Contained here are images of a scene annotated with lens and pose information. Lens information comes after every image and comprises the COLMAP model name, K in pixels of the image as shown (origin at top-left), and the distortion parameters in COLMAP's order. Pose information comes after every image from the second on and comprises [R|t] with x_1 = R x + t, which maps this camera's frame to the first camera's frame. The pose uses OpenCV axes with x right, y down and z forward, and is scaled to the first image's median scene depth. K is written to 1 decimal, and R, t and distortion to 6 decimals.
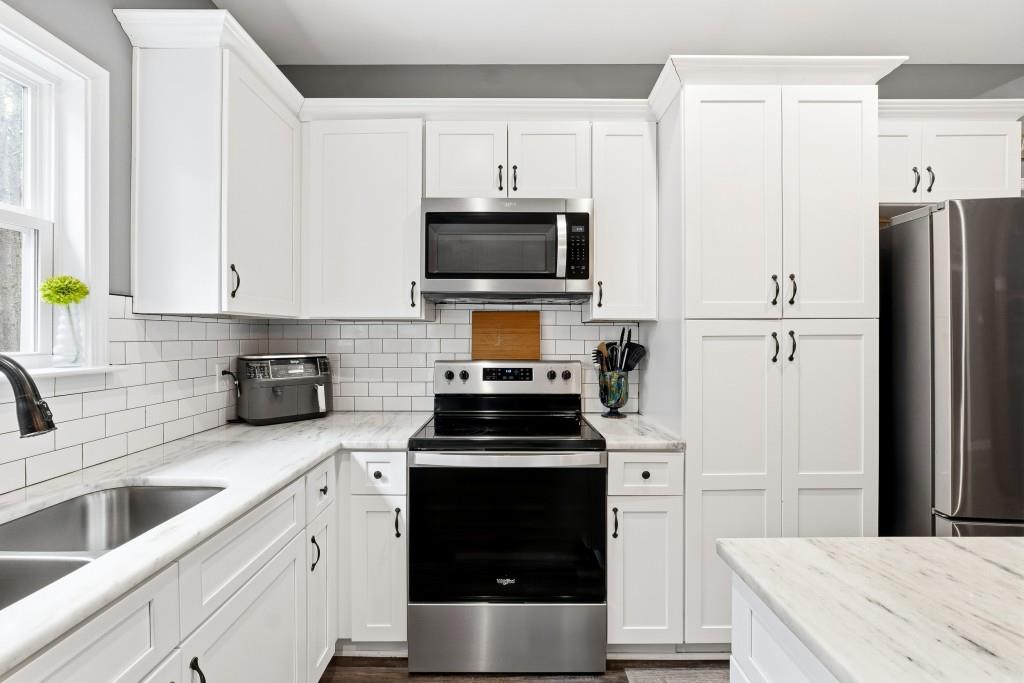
lens RADIAL K [[429.9, 0, 511.1], [0, 429.9, 331.9], [0, 0, 1]] dist [-0.018568, -0.000073]
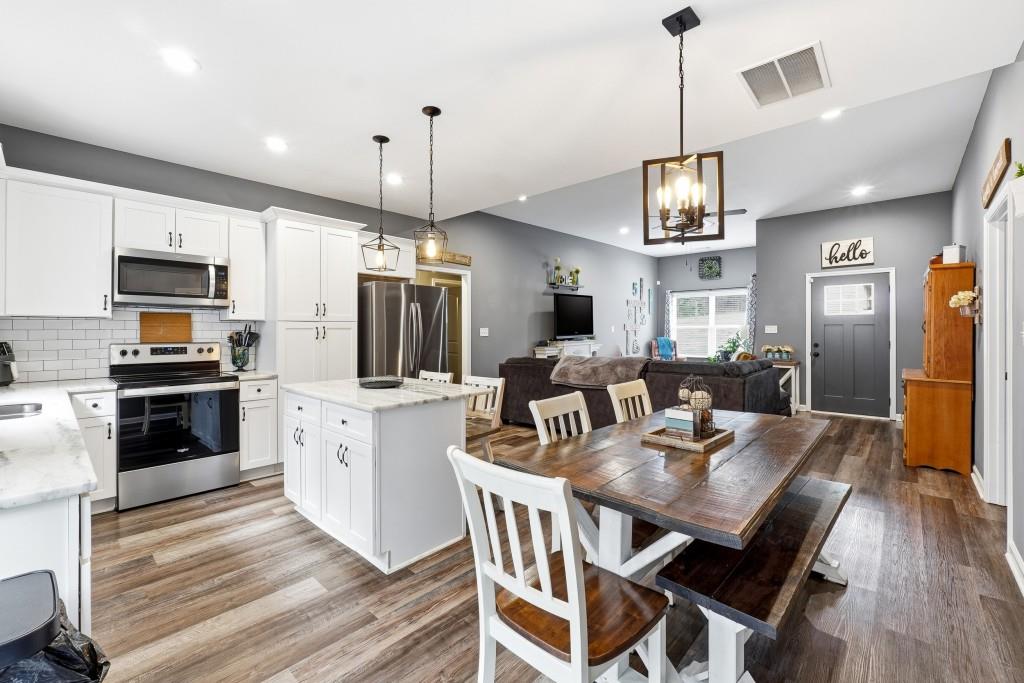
lens RADIAL K [[429.9, 0, 511.1], [0, 429.9, 331.9], [0, 0, 1]] dist [-0.018568, -0.000073]
pose [[0.673154, -0.001796, 0.739500, -0.364257], [-0.008653, 0.999909, 0.010305, -0.004543], [-0.739451, -0.013336, 0.673078, -1.198604]]
